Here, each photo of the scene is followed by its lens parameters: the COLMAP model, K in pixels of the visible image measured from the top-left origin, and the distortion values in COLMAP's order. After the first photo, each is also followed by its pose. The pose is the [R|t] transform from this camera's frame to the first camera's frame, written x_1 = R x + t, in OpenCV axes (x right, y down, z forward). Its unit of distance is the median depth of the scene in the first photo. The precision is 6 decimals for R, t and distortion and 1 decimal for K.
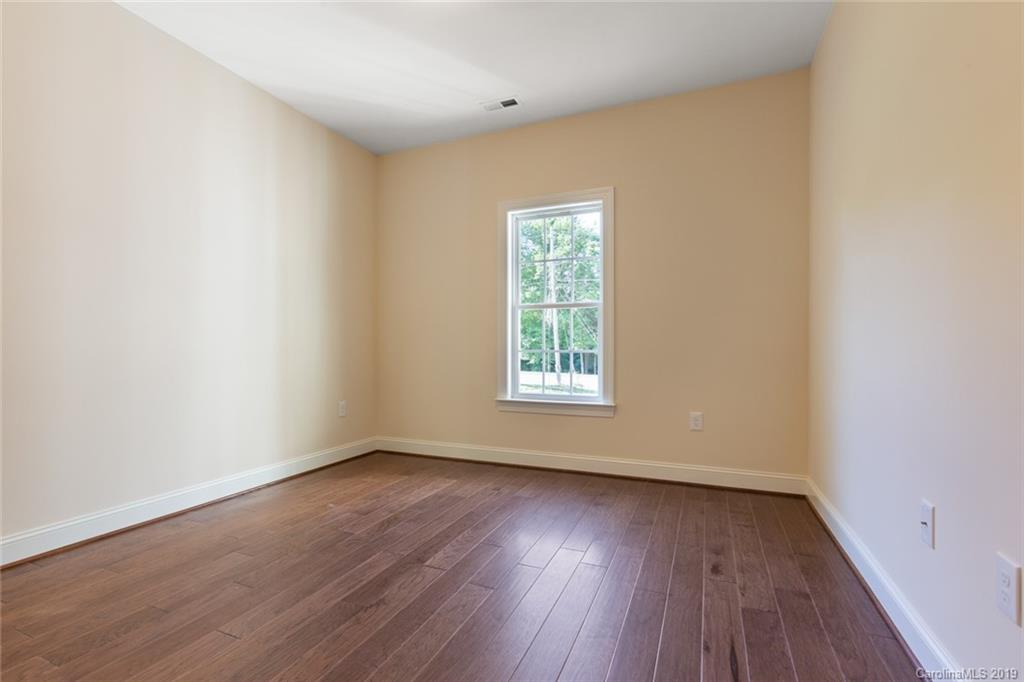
lens RADIAL K [[482.6, 0, 512.0], [0, 482.6, 341.0], [0, 0, 1]] dist [-0.001149, -0.000140]
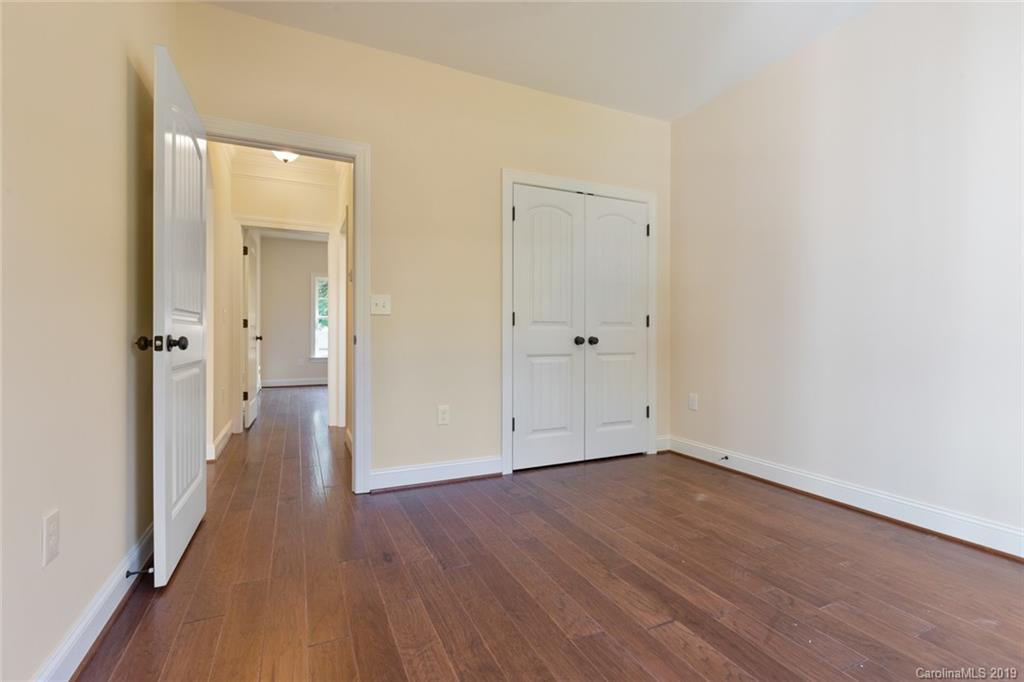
lens RADIAL K [[463.6, 0, 504.3], [0, 463.6, 340.5], [0, 0, 1]] dist [-0.000874, -0.000123]
pose [[-0.692469, 0.005469, -0.721427, 0.559446], [0.008114, 0.999967, -0.000208, 0.017209], [0.721402, -0.005998, -0.692490, 1.376771]]
